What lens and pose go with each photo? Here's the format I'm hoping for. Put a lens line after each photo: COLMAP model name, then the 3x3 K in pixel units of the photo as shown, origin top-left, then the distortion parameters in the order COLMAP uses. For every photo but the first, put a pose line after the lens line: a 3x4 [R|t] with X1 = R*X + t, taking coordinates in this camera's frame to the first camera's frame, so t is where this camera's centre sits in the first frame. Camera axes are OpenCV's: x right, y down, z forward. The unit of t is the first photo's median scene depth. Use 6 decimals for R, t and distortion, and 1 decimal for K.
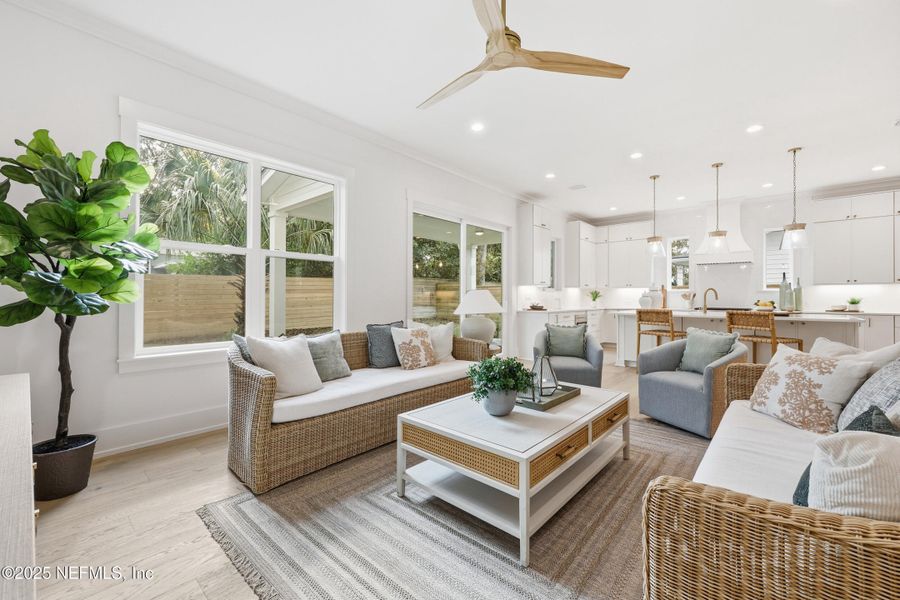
lens RADIAL K [[371.9, 0, 448.5], [0, 371.9, 294.9], [0, 0, 1]] dist [-0.000056, -0.000147]
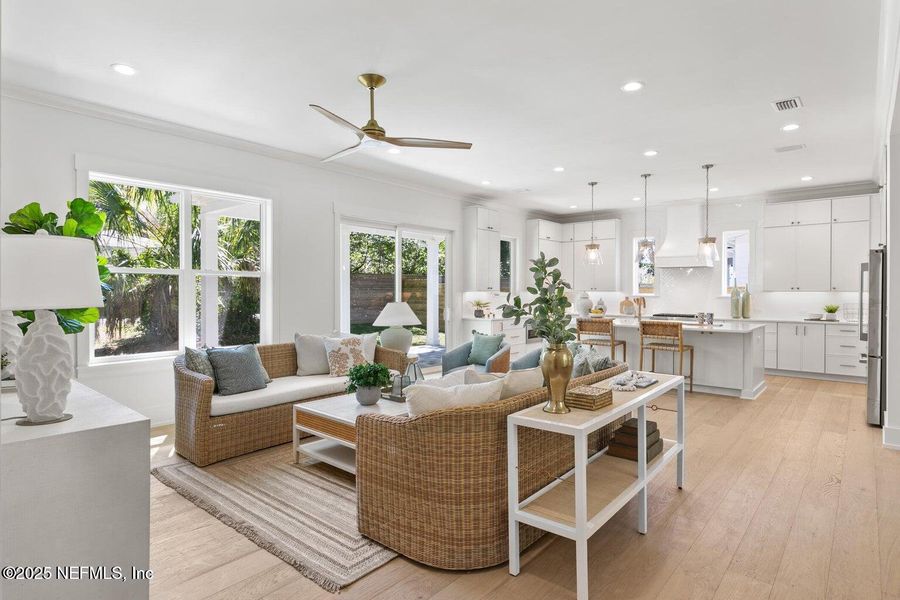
lens RADIAL K [[491.7, 0, 446.8], [0, 491.7, 295.4], [0, 0, 1]] dist [0.004723, 0.001002]
pose [[0.999915, -0.000019, 0.013062, 0.312310], [-0.000196, 0.999864, 0.016499, -0.087385], [-0.013060, -0.016500, 0.999779, -0.632274]]
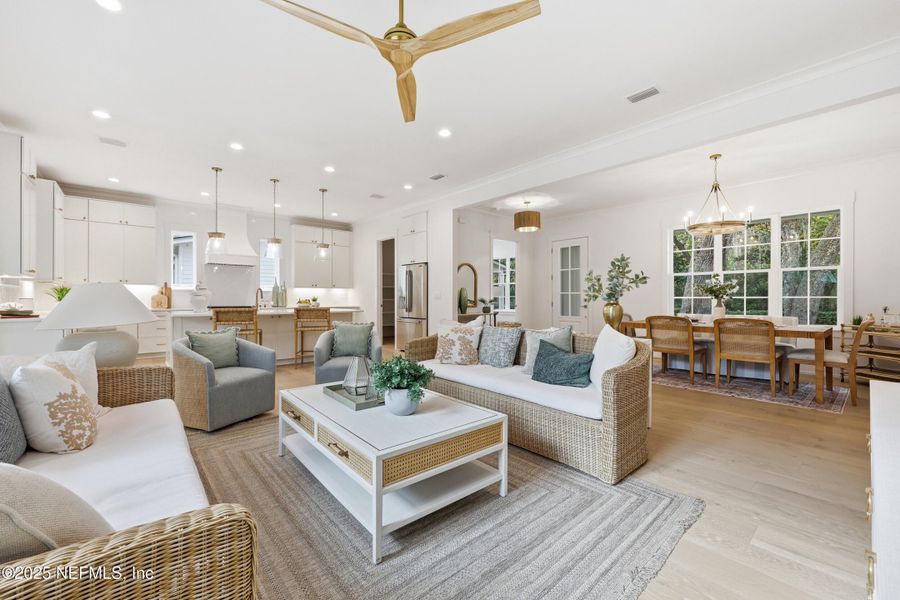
lens RADIAL K [[371.9, 0, 454.8], [0, 371.9, 303.0], [0, 0, 1]] dist [-0.000056, -0.000147]
pose [[0.109859, -0.017274, 0.993797, -0.676273], [-0.008102, 0.999800, 0.018274, 0.003106], [-0.993914, -0.010059, 0.109698, 0.609532]]
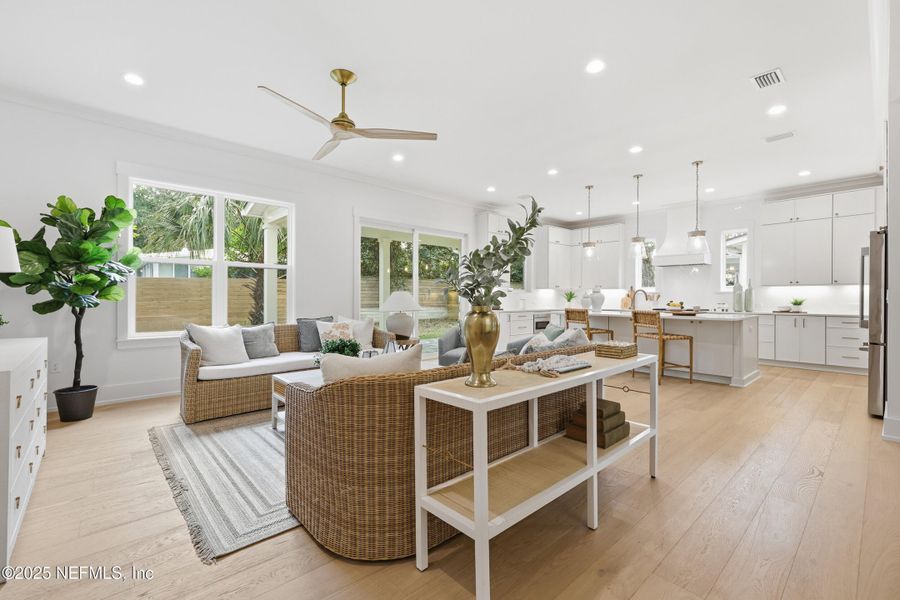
lens RADIAL K [[395.0, 0, 447.6], [0, 395.0, 297.6], [0, 0, 1]] dist [0.001611, 0.002363]
pose [[0.993192, 0.000857, -0.116486, 0.581287], [-0.000373, 0.999991, 0.004174, -0.000473], [0.116488, -0.004102, 0.993184, -0.395332]]
